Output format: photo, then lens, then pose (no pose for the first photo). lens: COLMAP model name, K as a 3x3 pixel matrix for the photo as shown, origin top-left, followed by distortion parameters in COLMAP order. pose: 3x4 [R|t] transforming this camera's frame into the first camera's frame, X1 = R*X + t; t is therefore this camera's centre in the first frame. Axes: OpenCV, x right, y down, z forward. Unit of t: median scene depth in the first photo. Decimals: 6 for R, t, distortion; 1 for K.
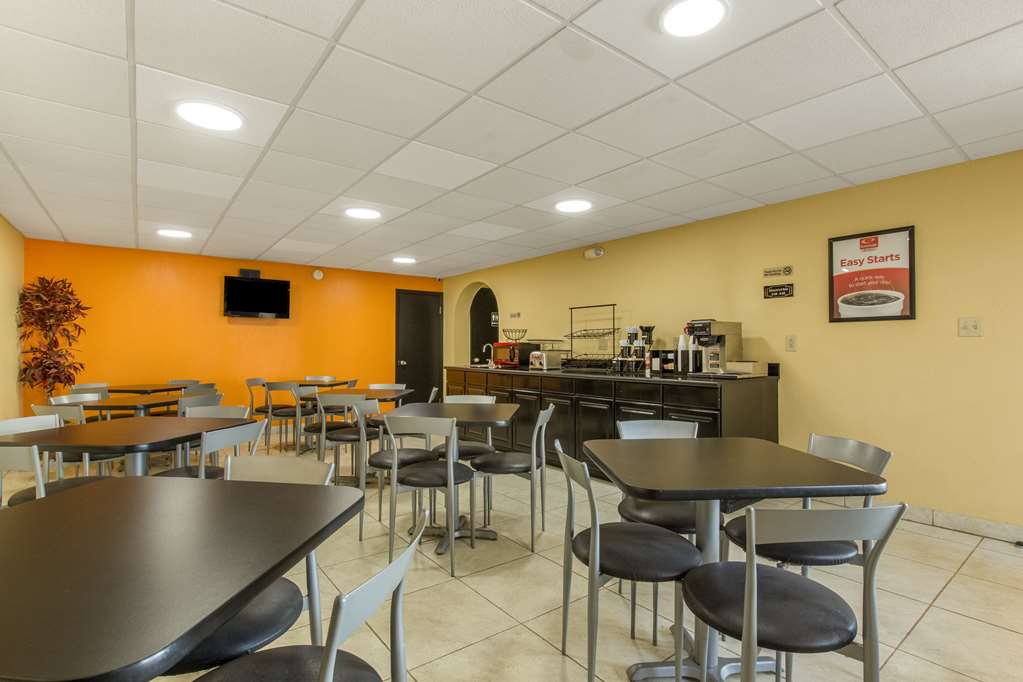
lens RADIAL K [[479.9, 0, 511.5], [0, 479.9, 341.0], [0, 0, 1]] dist [-0.025761, 0.000087]
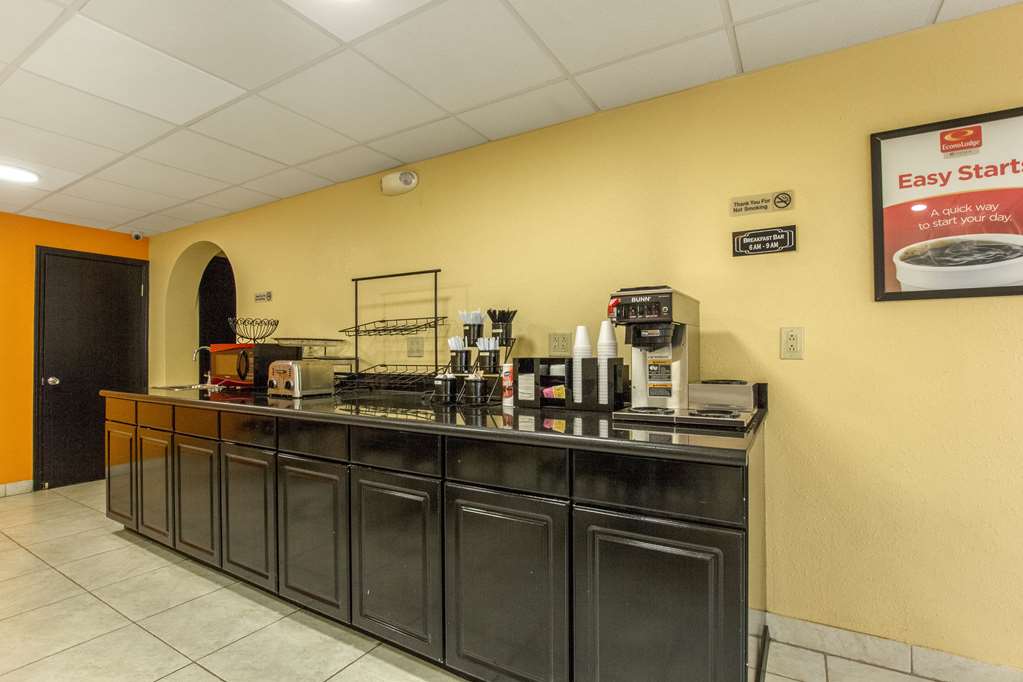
lens RADIAL K [[479.9, 0, 511.5], [0, 479.9, 341.0], [0, 0, 1]] dist [-0.025761, 0.000087]
pose [[0.926305, 0.006890, 0.376712, 0.101874], [-0.002880, 0.999933, -0.011206, 0.007250], [-0.376764, 0.009296, 0.926263, 0.531956]]
